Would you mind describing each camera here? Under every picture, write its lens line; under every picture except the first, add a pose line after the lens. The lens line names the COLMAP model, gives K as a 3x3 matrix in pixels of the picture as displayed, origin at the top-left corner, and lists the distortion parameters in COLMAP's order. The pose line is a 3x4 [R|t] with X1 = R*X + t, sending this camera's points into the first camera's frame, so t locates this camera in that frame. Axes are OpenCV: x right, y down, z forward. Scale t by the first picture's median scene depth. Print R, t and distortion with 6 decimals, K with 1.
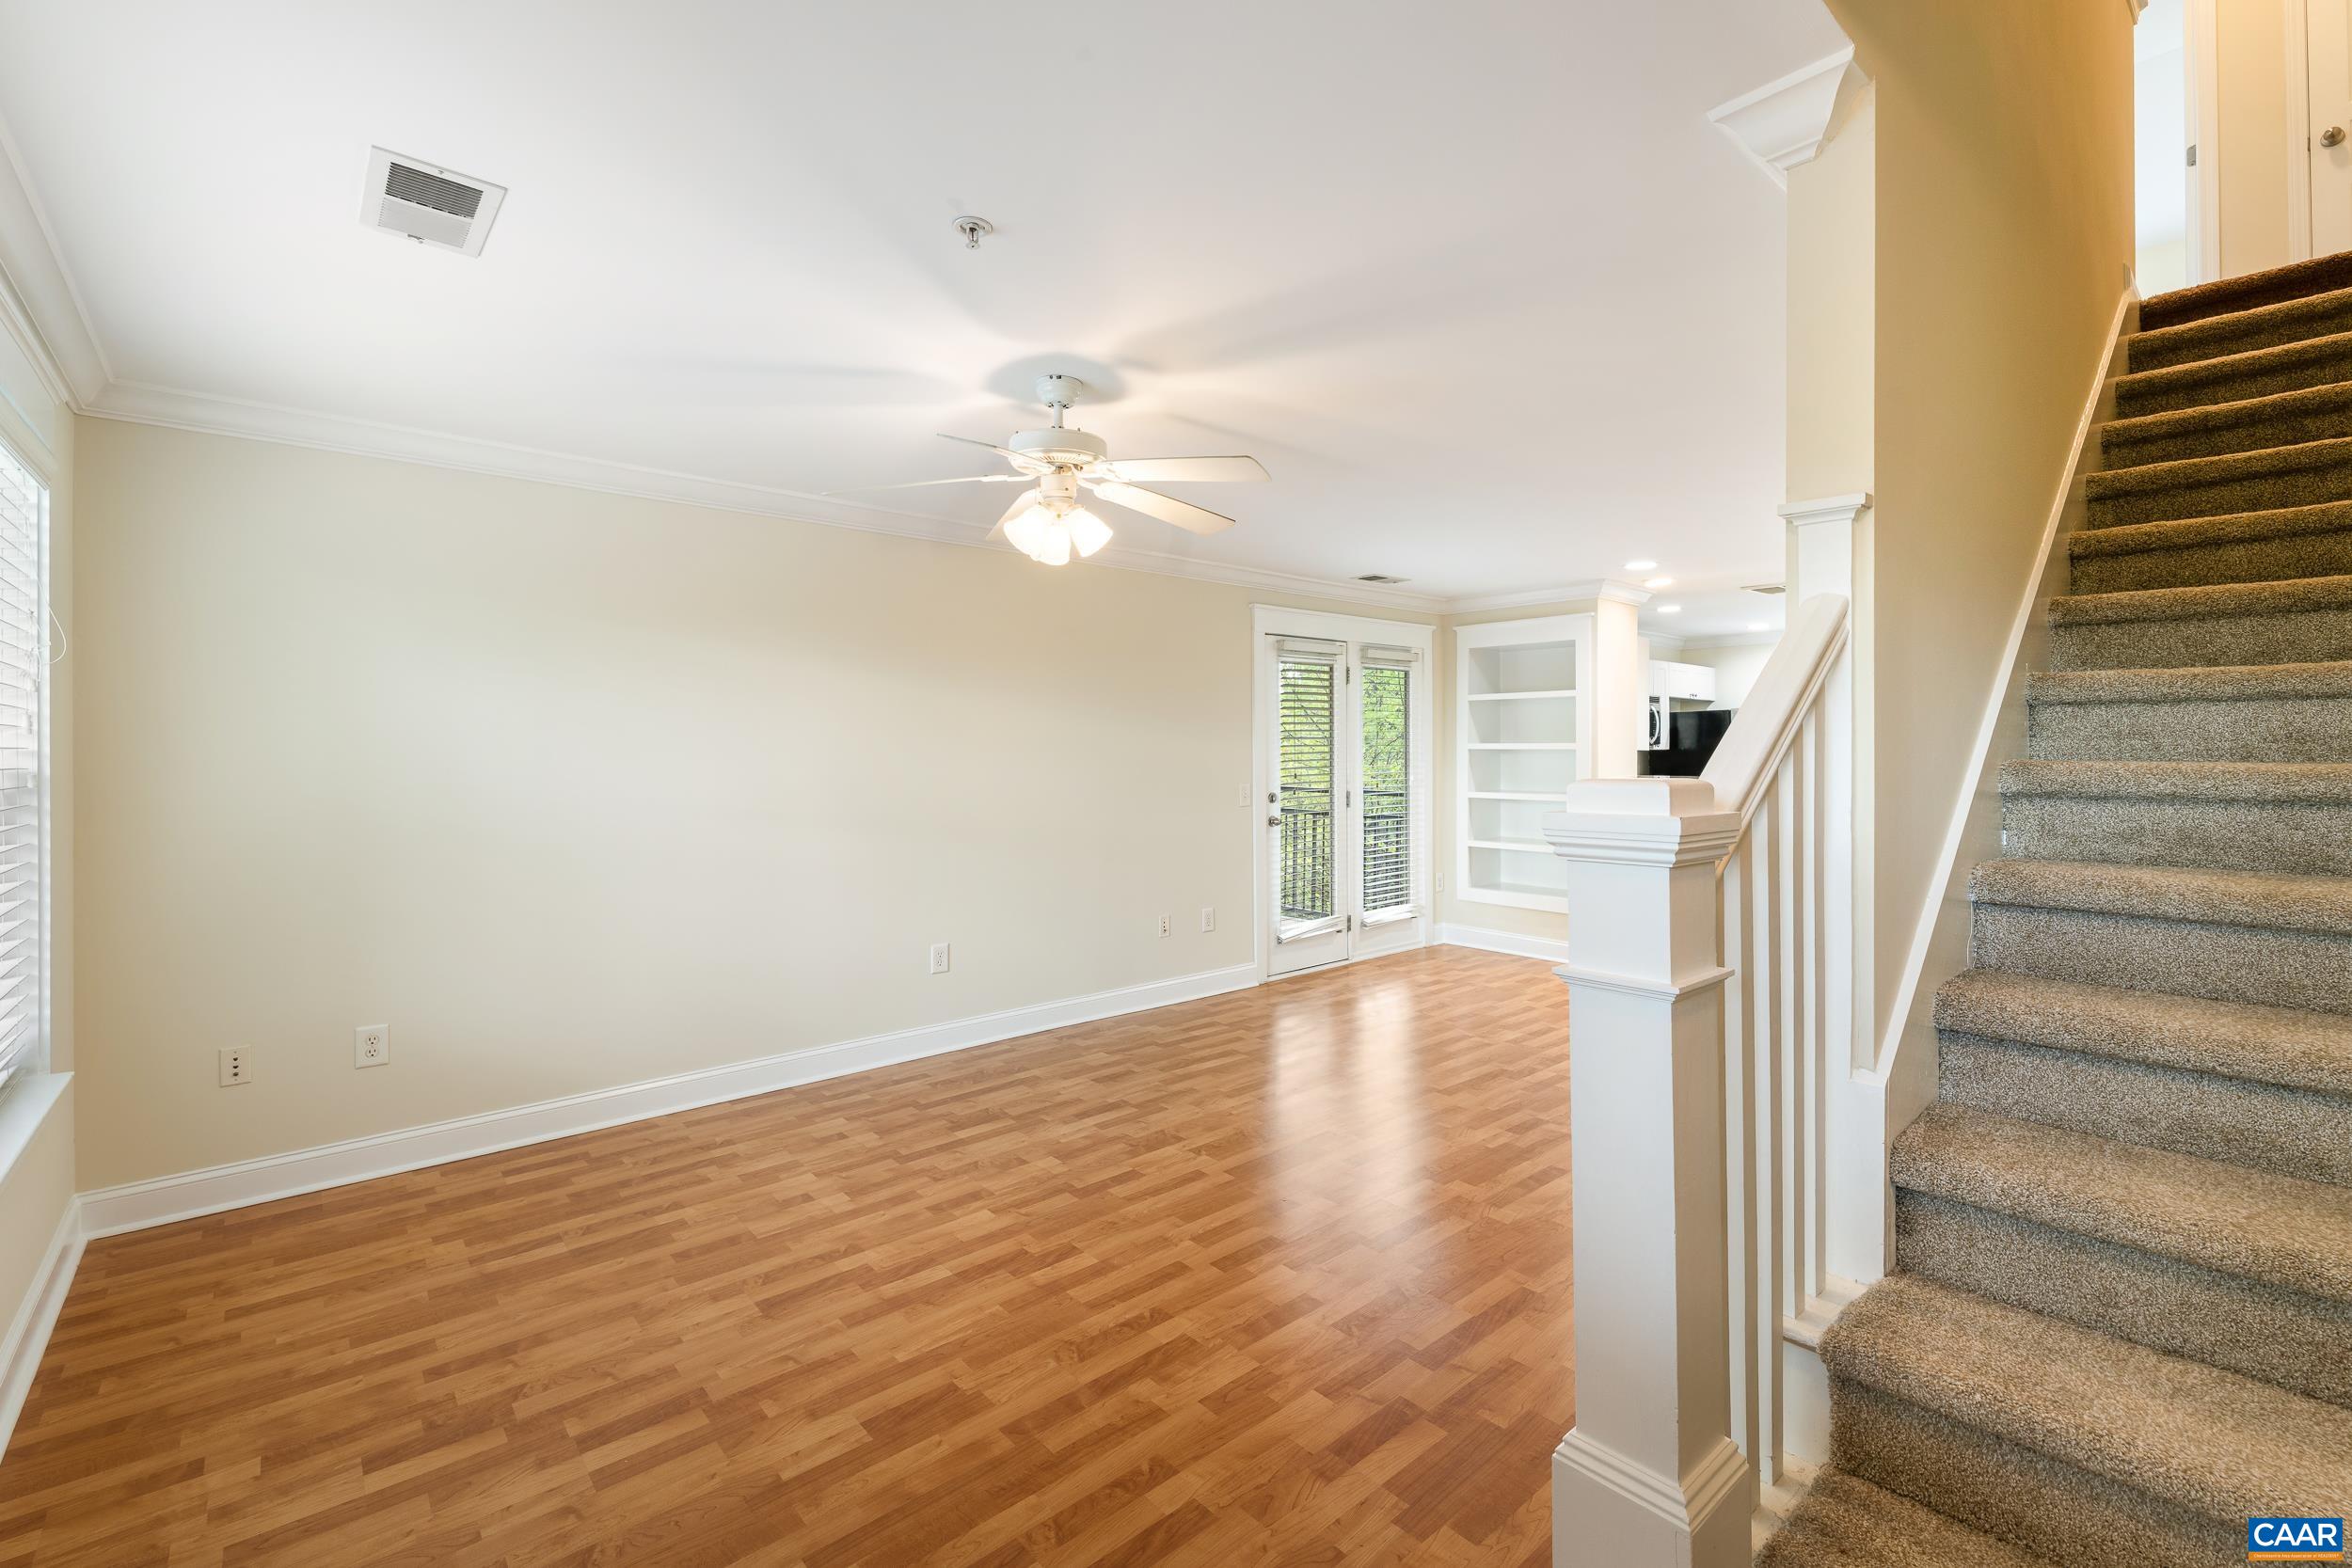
lens RADIAL K [[1002.9, 0, 1180.4], [0, 1002.9, 754.6], [0, 0, 1]] dist [0.023827, -0.000203]
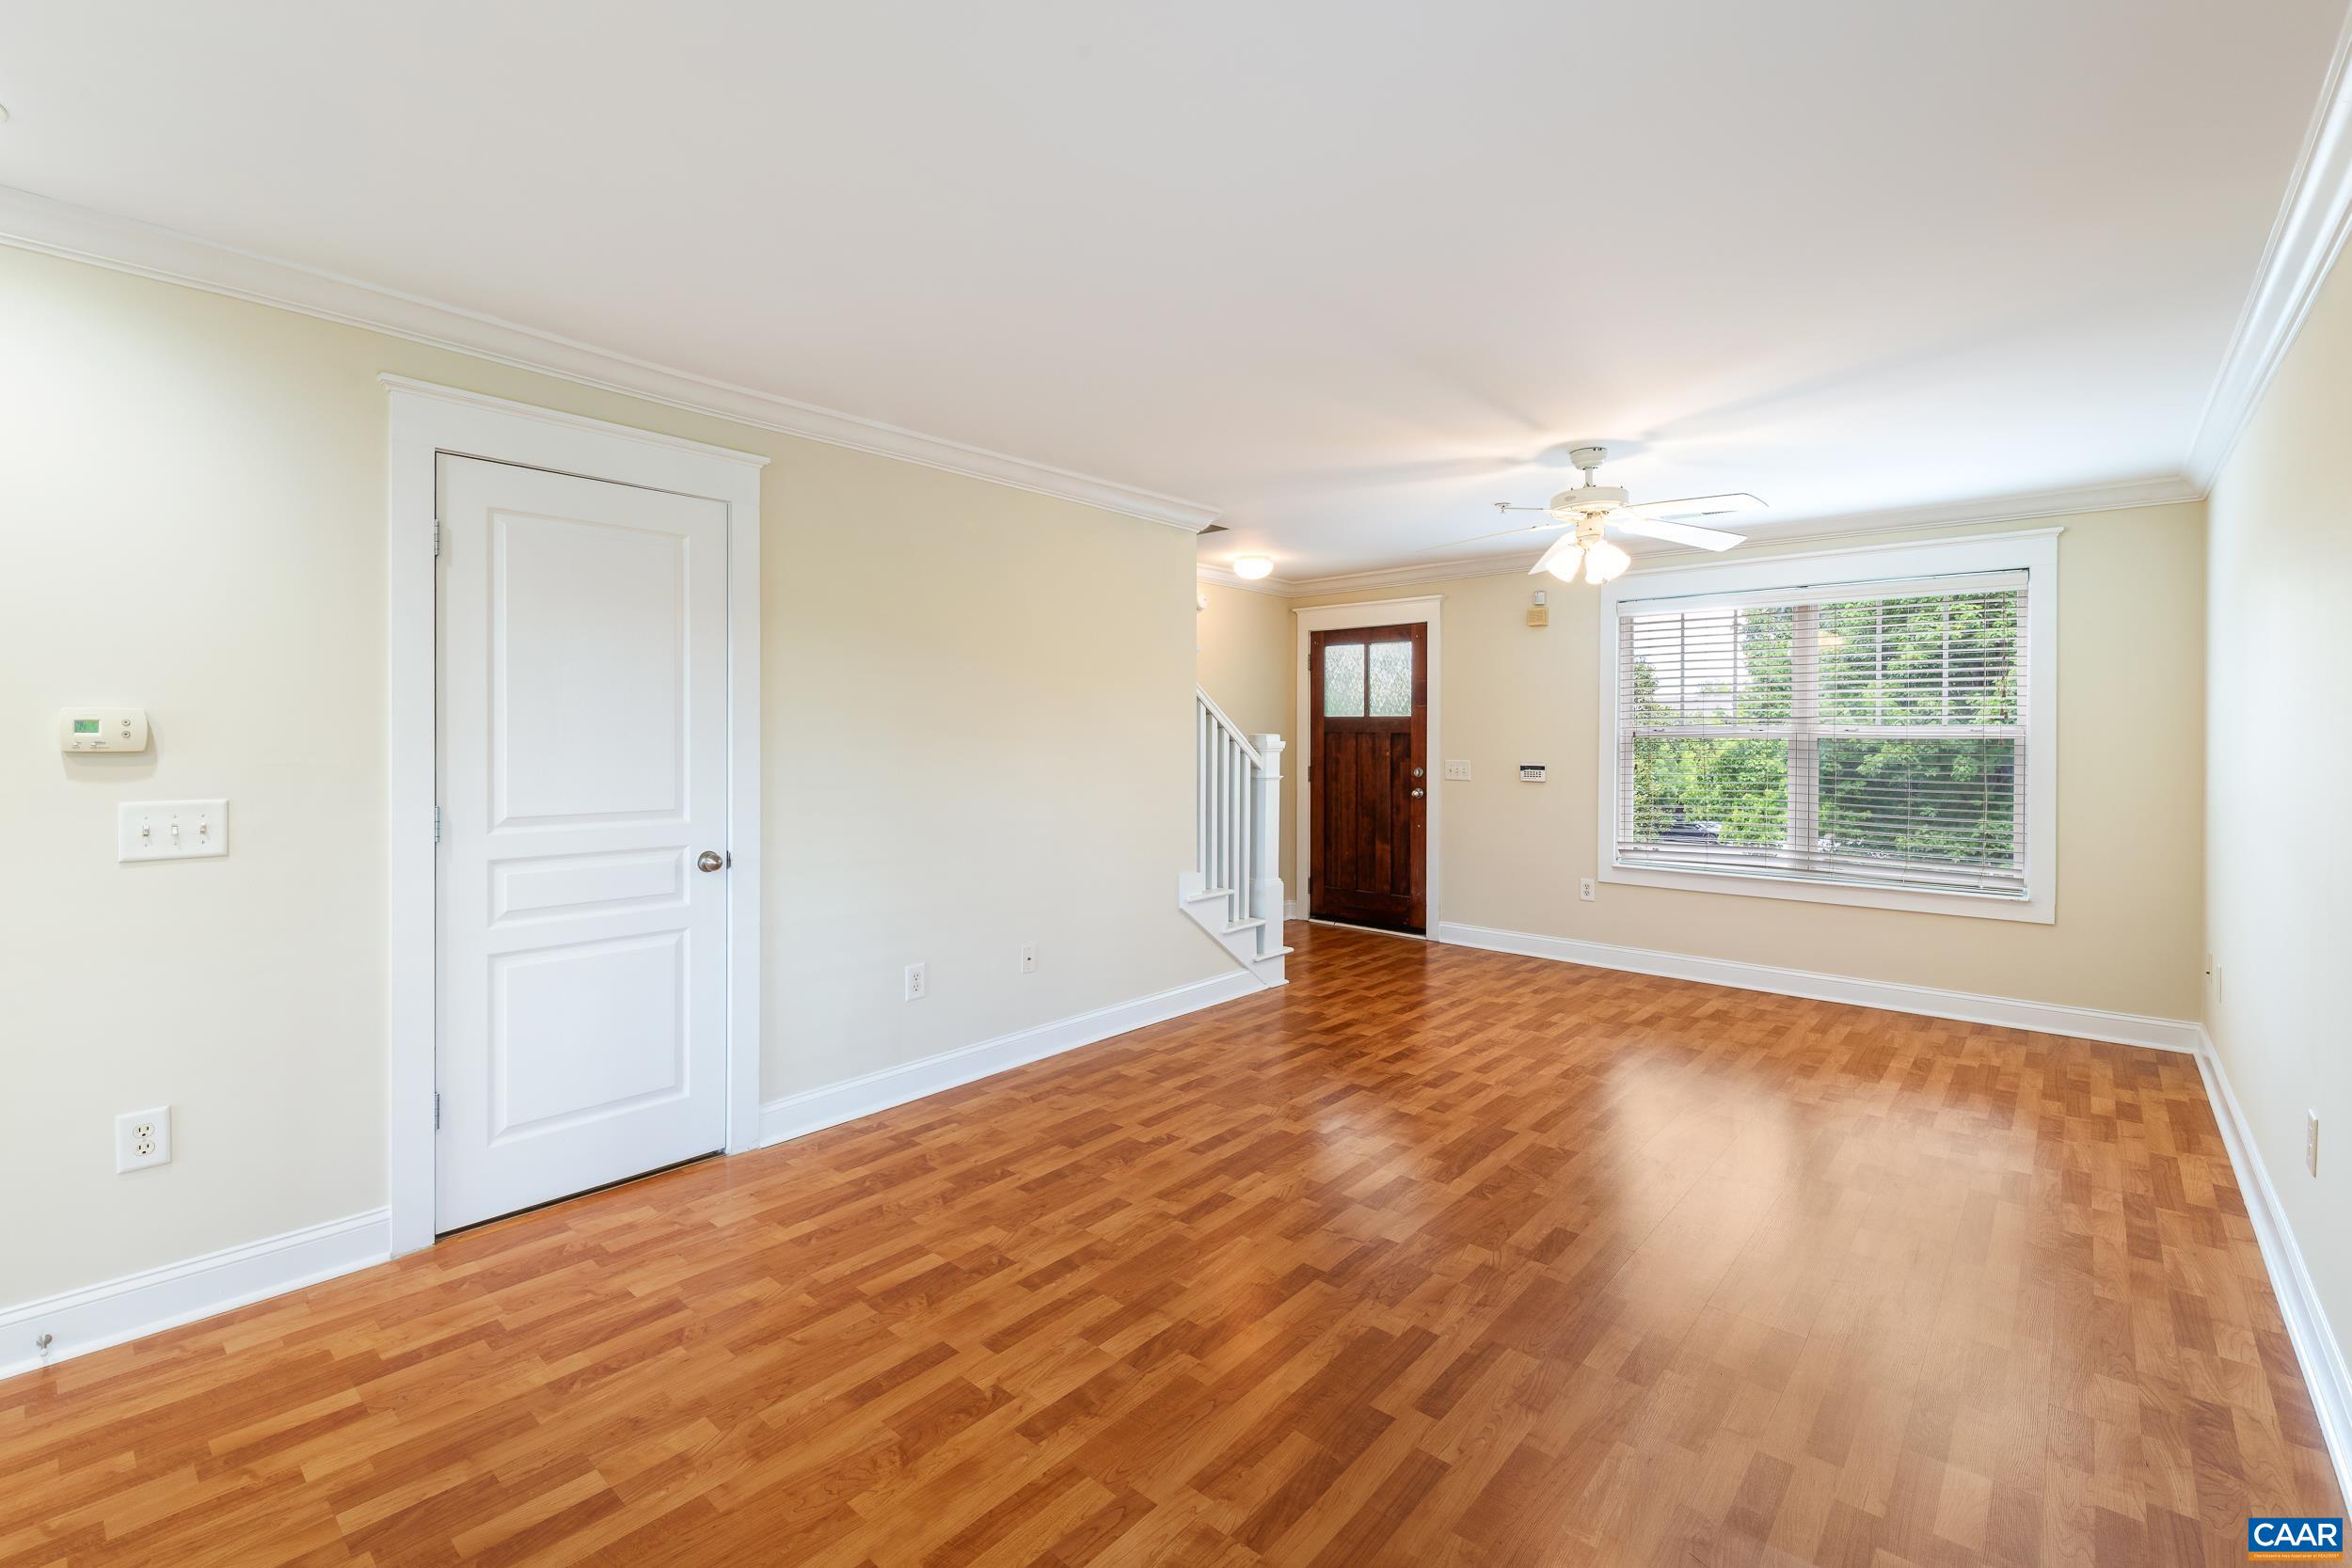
lens RADIAL K [[1031.2, 0, 1193.7], [0, 1031.2, 731.5], [0, 0, 1]] dist [0.007881, -0.006887]
pose [[-0.988789, 0.000404, -0.149320, 0.450433], [0.000060, 0.999997, 0.002311, 0.001494], [0.149320, 0.002276, -0.988786, 1.701865]]
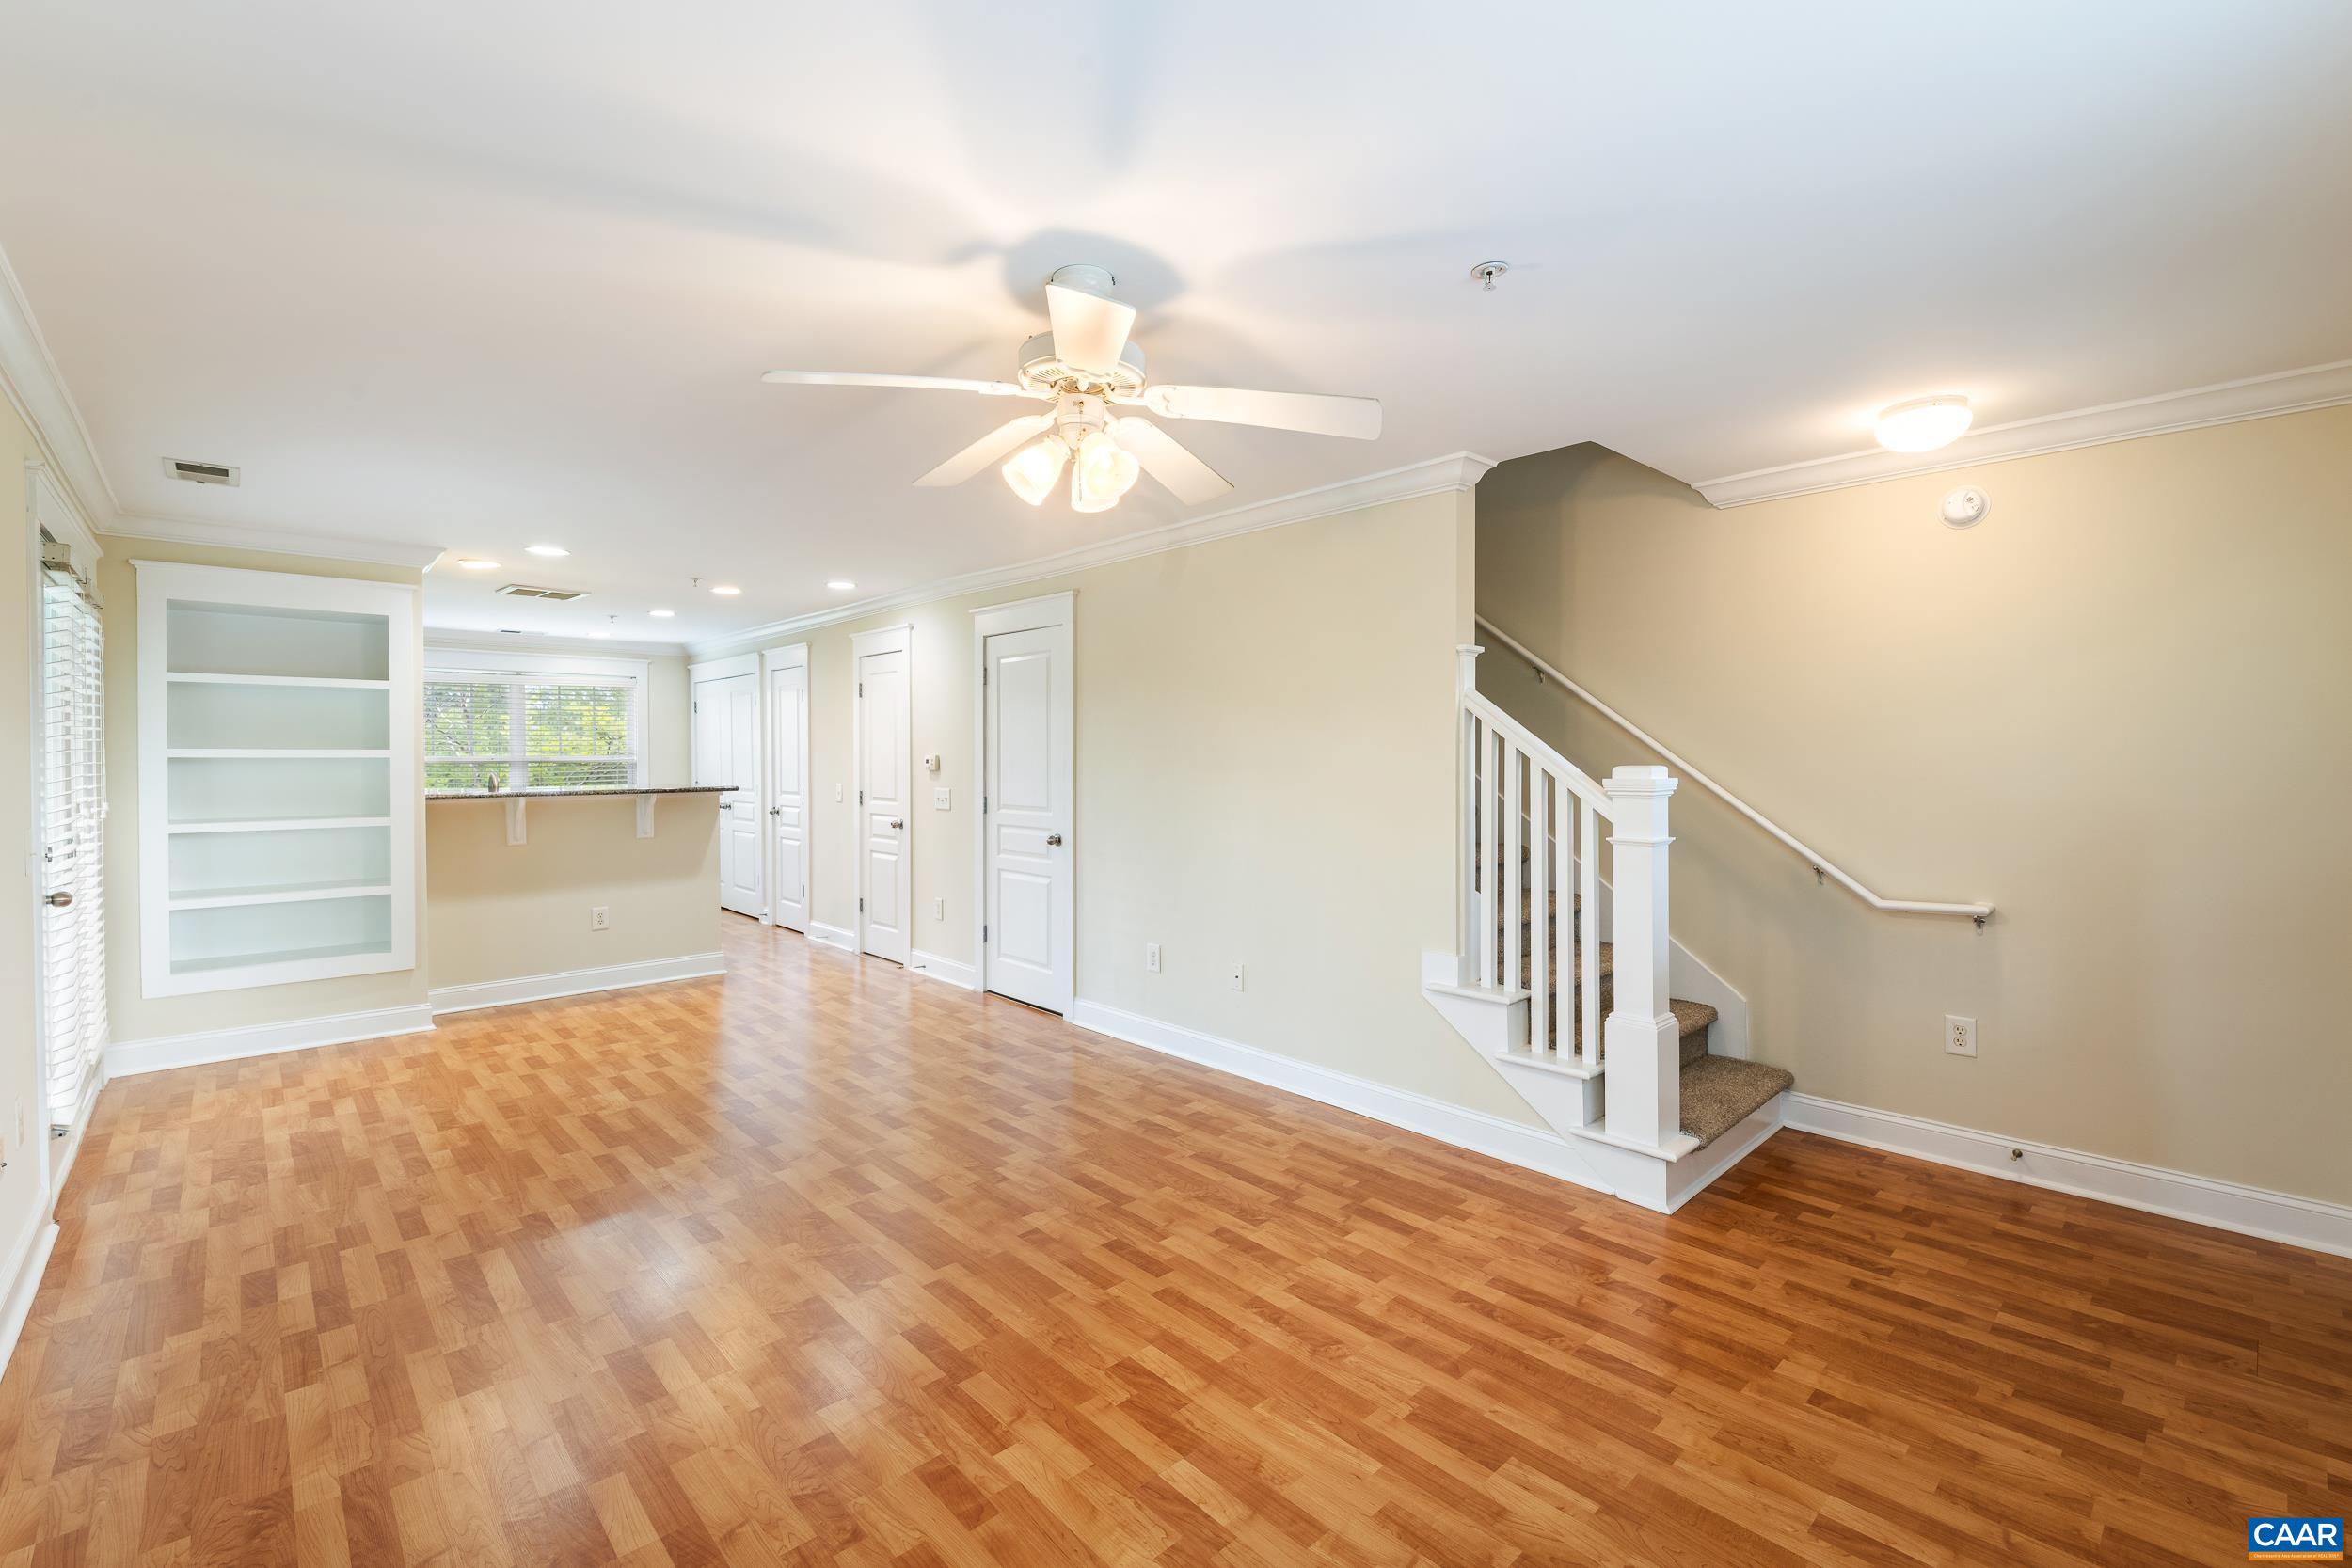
lens RADIAL K [[1018.5, 0, 1149.6], [0, 1018.5, 751.3], [0, 0, 1]] dist [0.009467, -0.000241]
pose [[-0.016044, 0.009846, 0.999823, -0.676424], [0.006507, 0.999931, -0.009743, 0.002678], [-0.999850, 0.006349, -0.016107, 0.715152]]
